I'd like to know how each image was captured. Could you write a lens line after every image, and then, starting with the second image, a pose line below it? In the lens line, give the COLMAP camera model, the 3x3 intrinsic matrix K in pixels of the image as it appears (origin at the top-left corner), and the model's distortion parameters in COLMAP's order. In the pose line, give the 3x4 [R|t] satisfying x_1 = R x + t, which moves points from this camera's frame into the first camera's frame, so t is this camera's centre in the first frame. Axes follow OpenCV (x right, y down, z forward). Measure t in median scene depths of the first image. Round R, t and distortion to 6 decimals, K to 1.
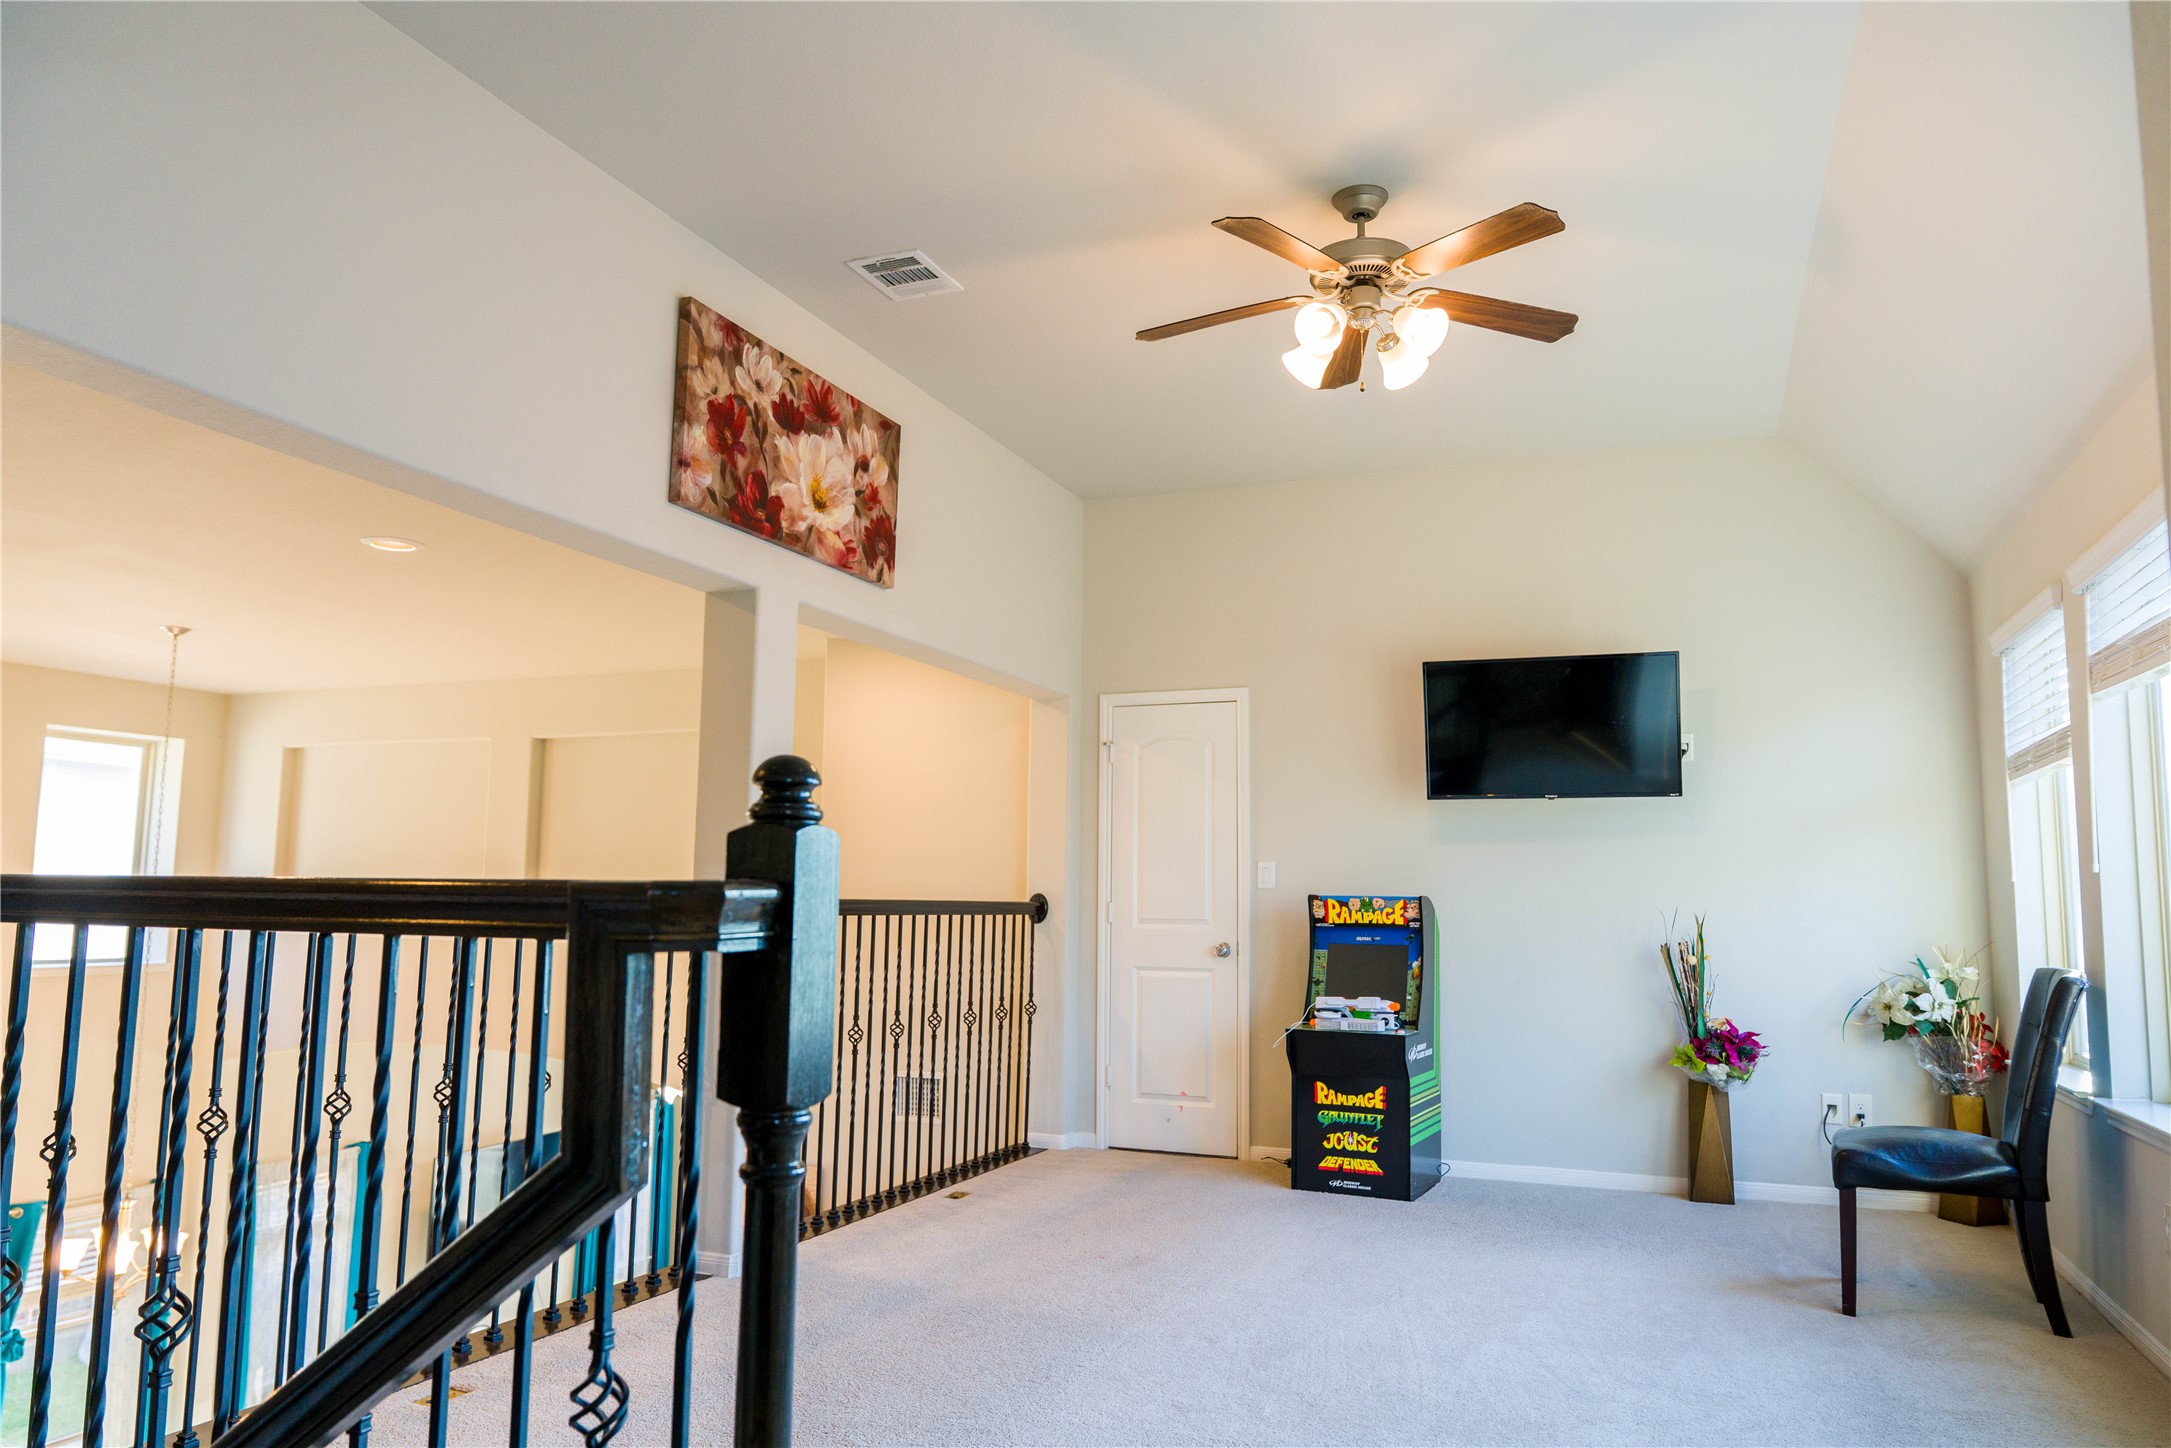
lens RADIAL K [[1436.7, 0, 1085.5], [0, 1436.7, 724.0], [0, 0, 1]] dist [0.000185, -0.007115]
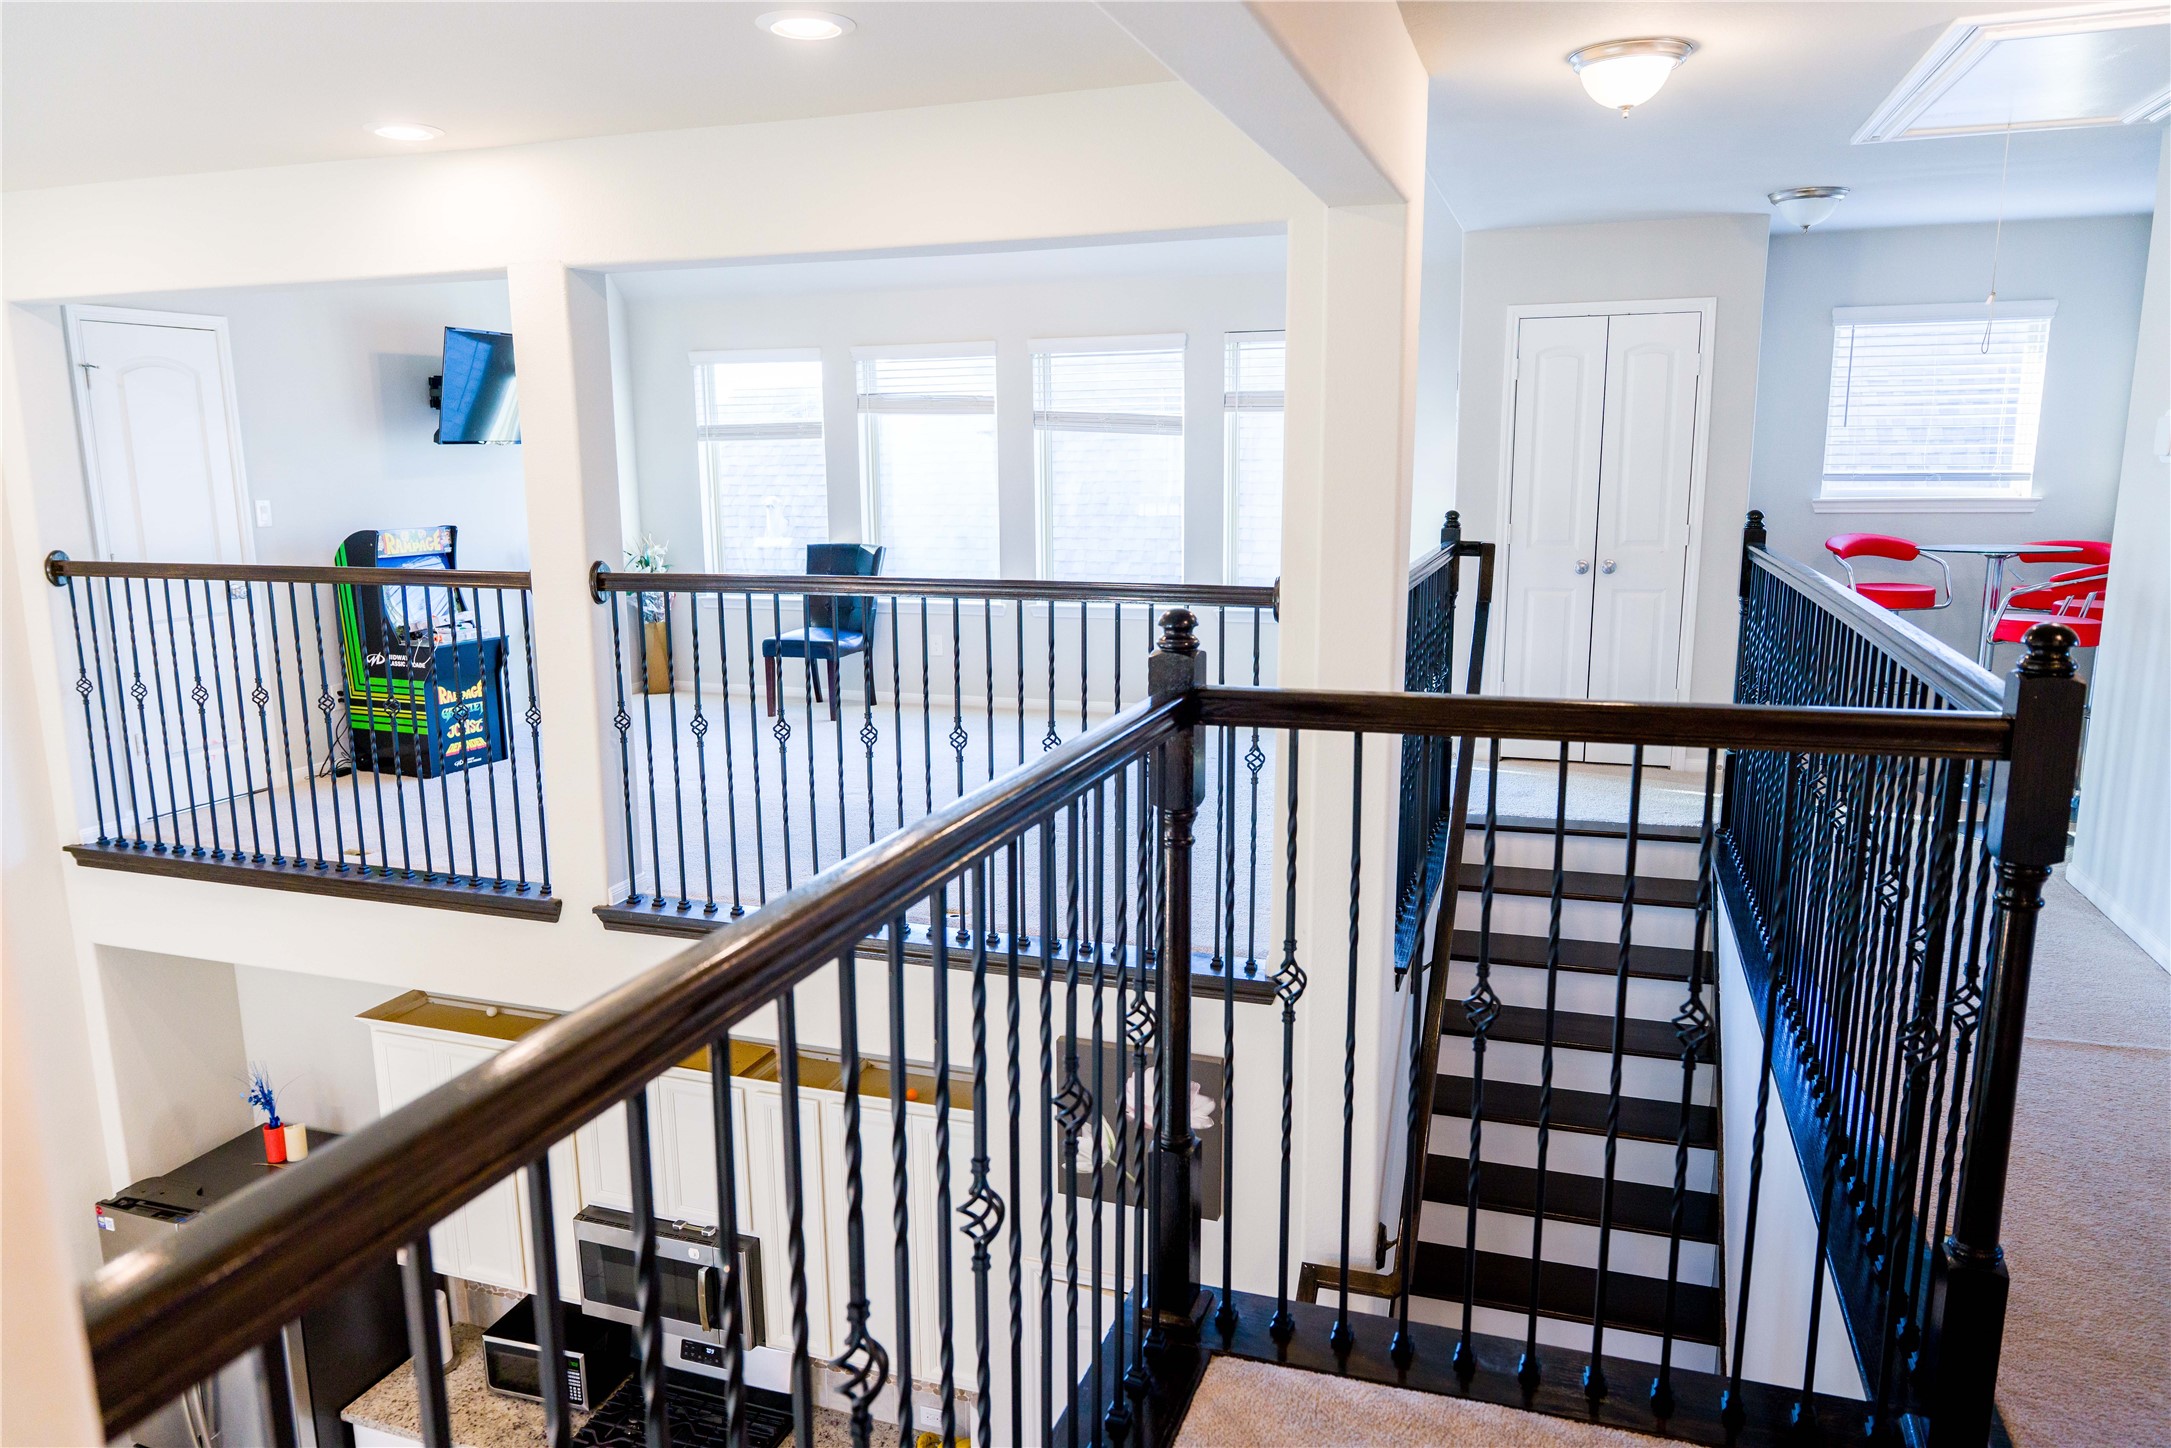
lens RADIAL K [[1436.7, 0, 1085.5], [0, 1436.7, 724.0], [0, 0, 1]] dist [0.000185, -0.007115]
pose [[-0.061275, -0.190035, 0.979863, -1.053232], [-0.103599, 0.977617, 0.183121, 0.005887], [-0.992730, -0.090292, -0.079590, 0.566518]]
